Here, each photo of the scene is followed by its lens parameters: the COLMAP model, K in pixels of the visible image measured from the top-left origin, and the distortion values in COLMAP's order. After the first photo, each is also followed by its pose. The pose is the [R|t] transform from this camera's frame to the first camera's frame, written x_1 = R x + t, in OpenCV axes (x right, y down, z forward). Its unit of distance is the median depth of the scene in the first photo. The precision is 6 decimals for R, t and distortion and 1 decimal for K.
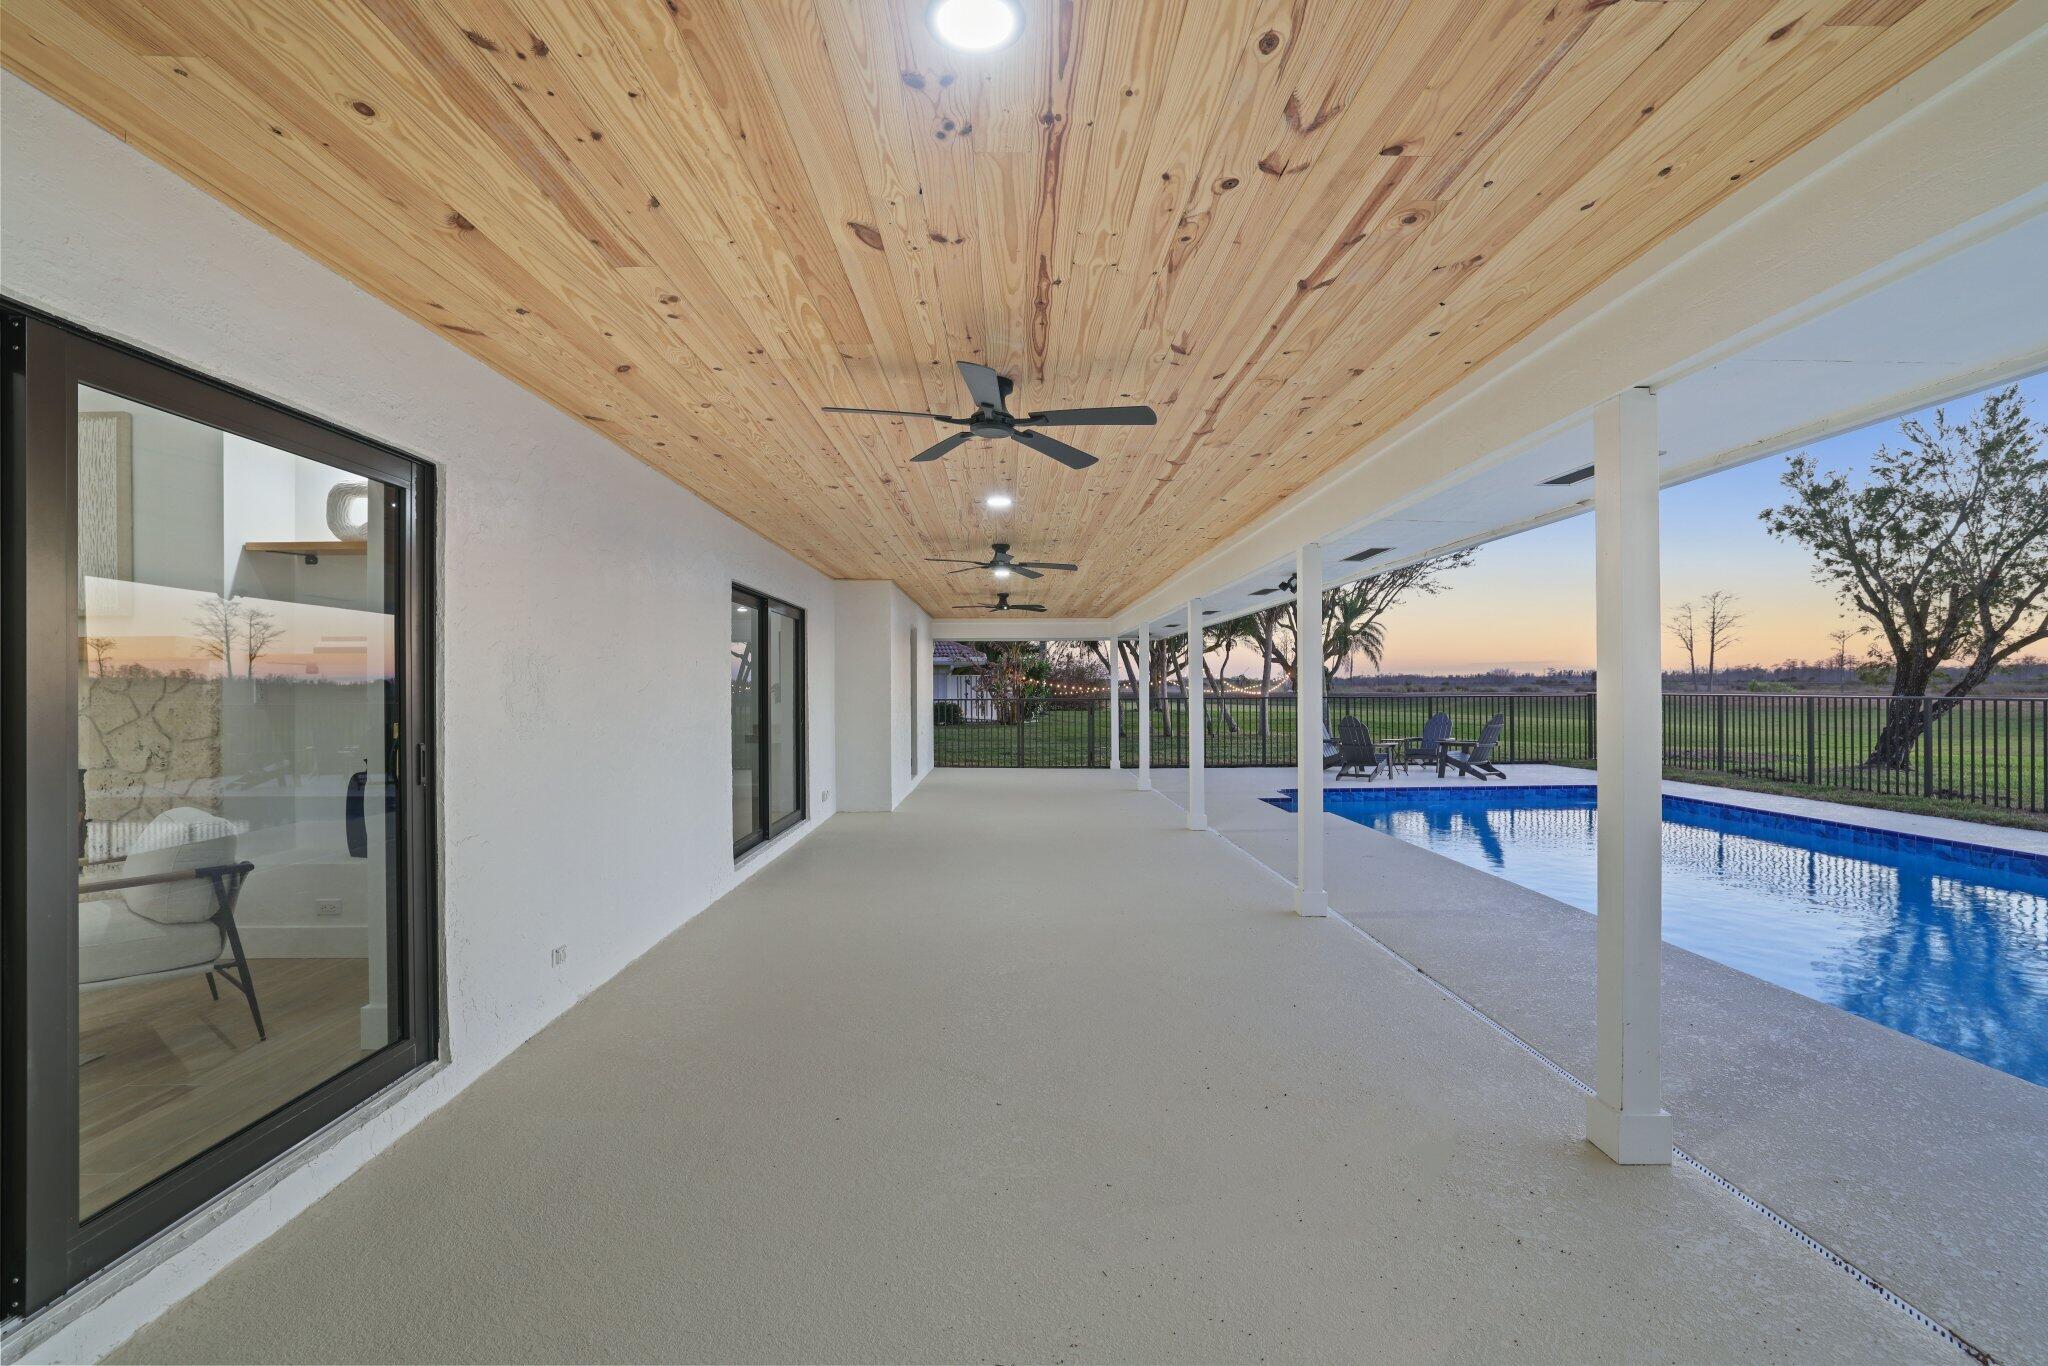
lens RADIAL K [[937.3, 0, 1021.7], [0, 937.3, 693.0], [0, 0, 1]] dist [-0.015138, 0.001851]
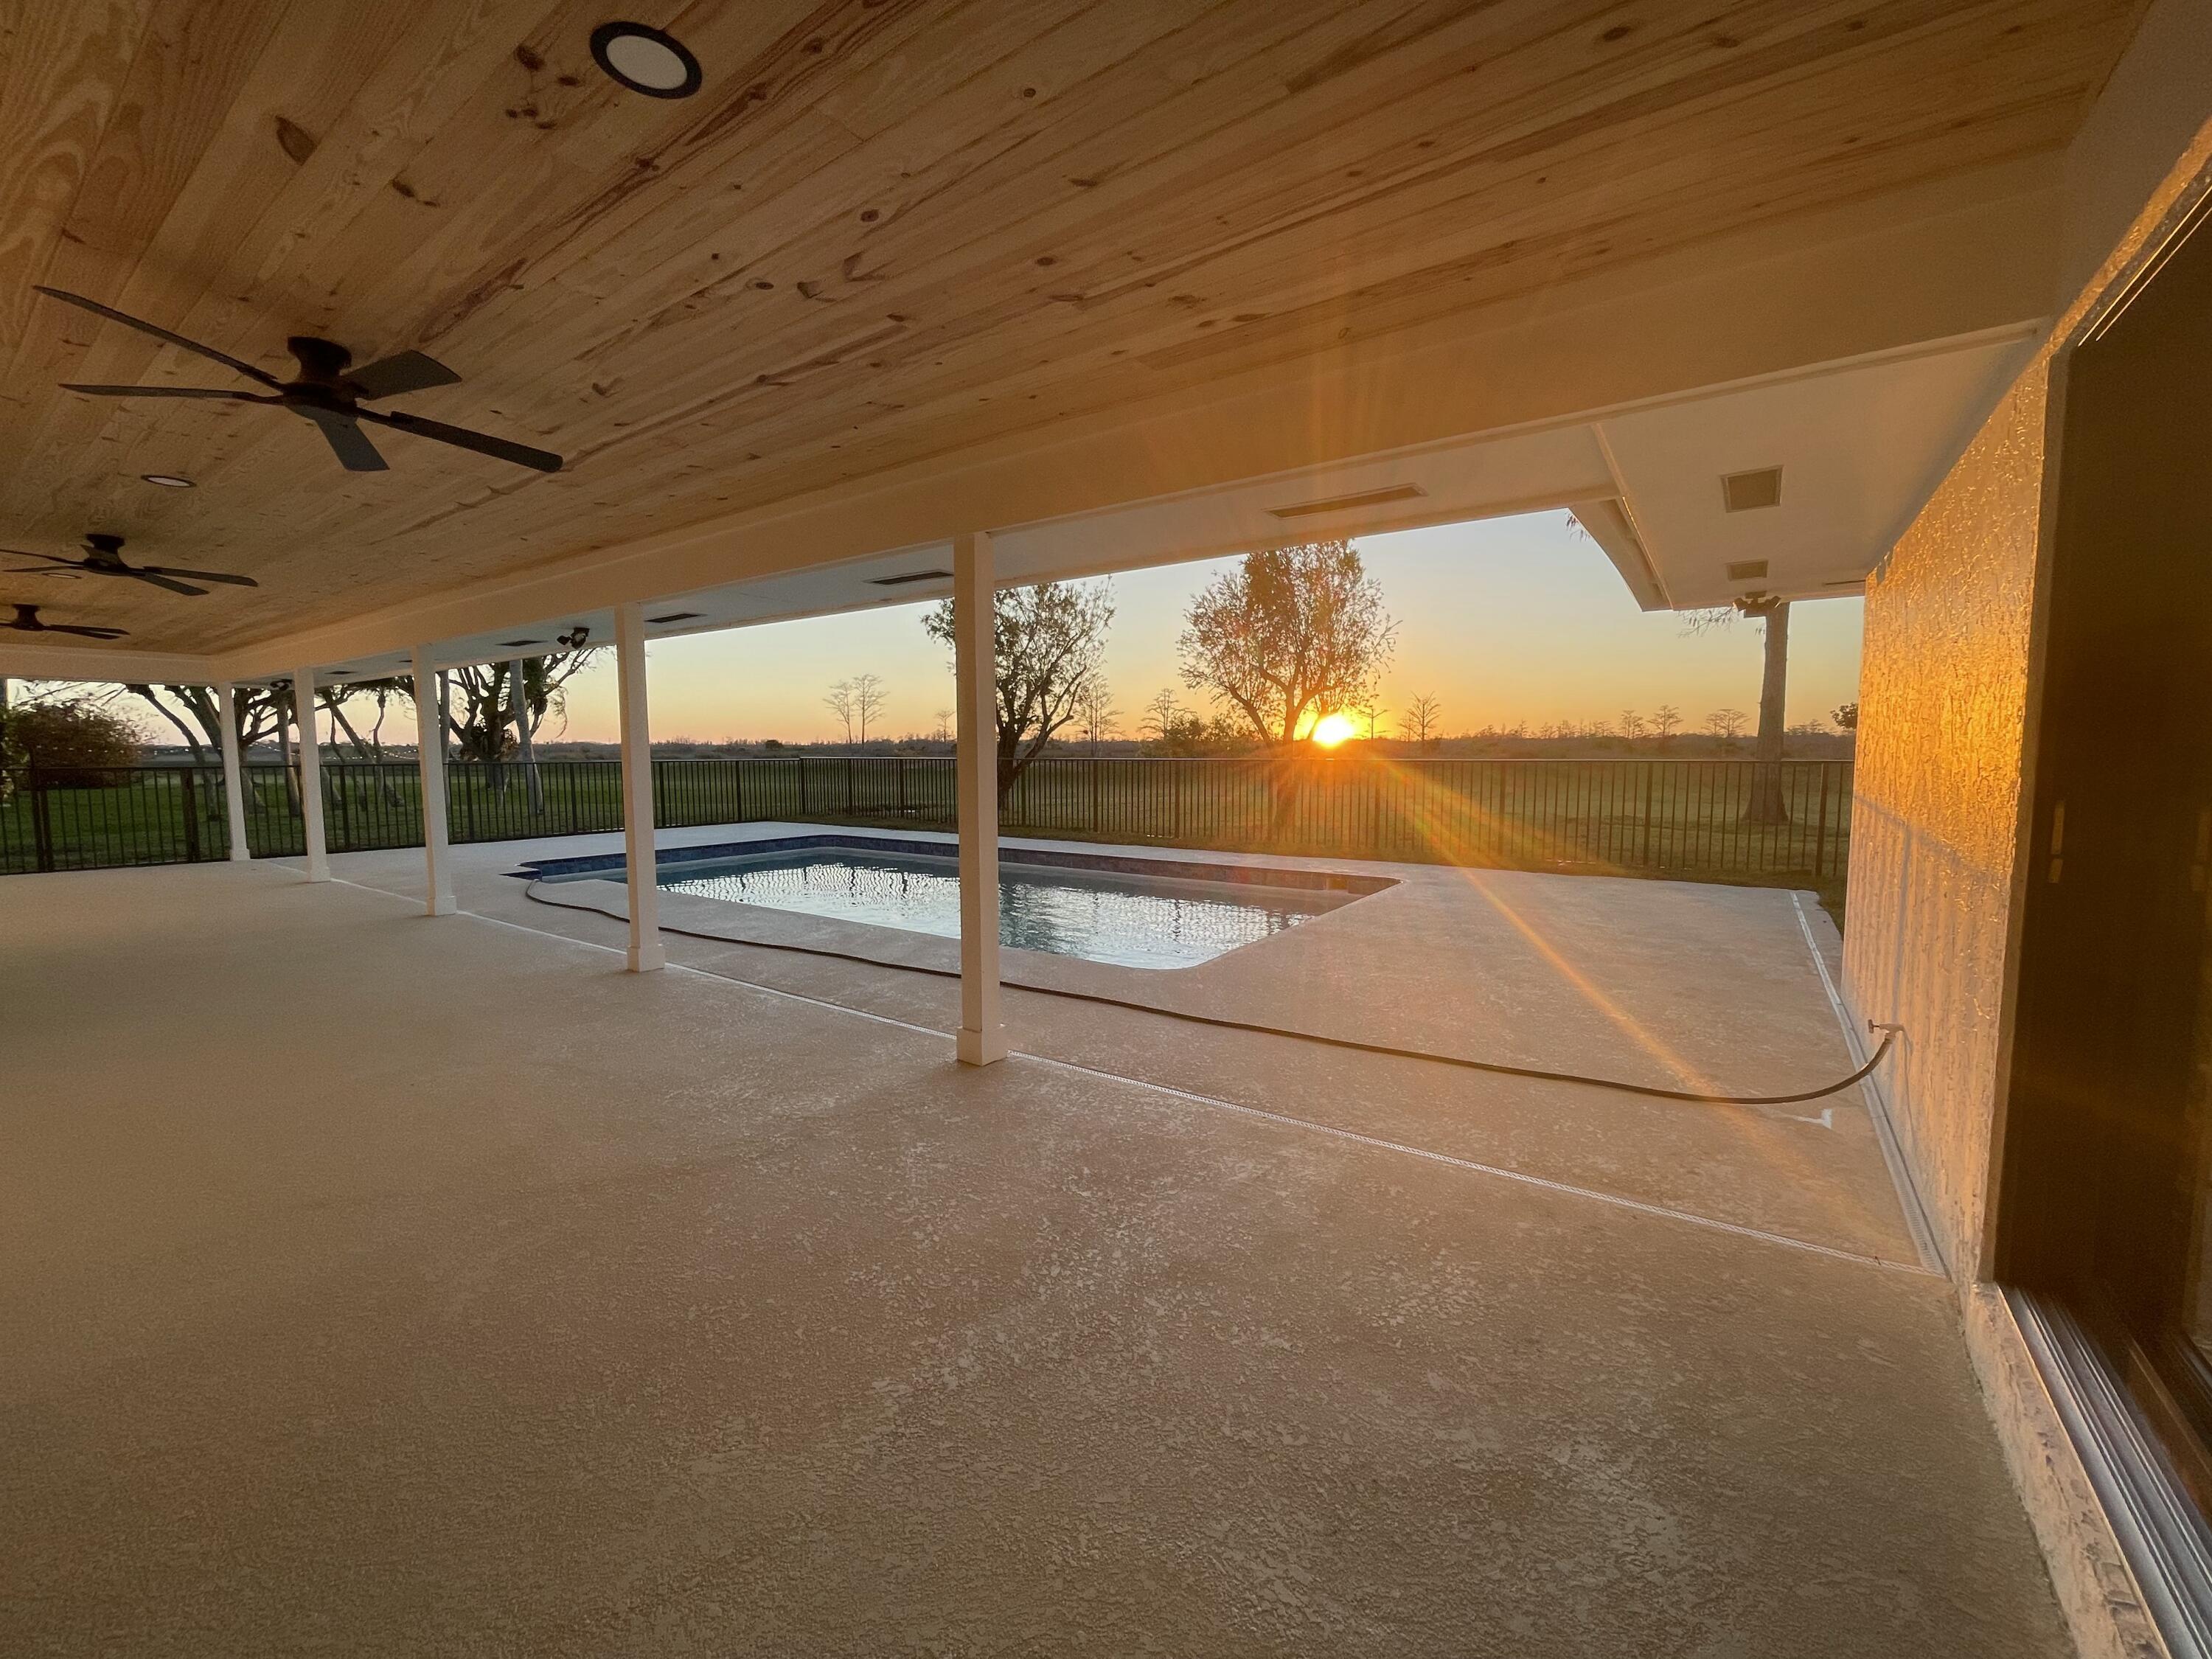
lens RADIAL K [[915.6, 0, 1135.5], [0, 915.6, 848.2], [0, 0, 1]] dist [0.008795, 0.000971]
pose [[0.585277, -0.084035, 0.806467, -0.173917], [0.007822, 0.995154, 0.098020, 0.009343], [-0.810796, -0.051061, 0.583098, -0.017254]]
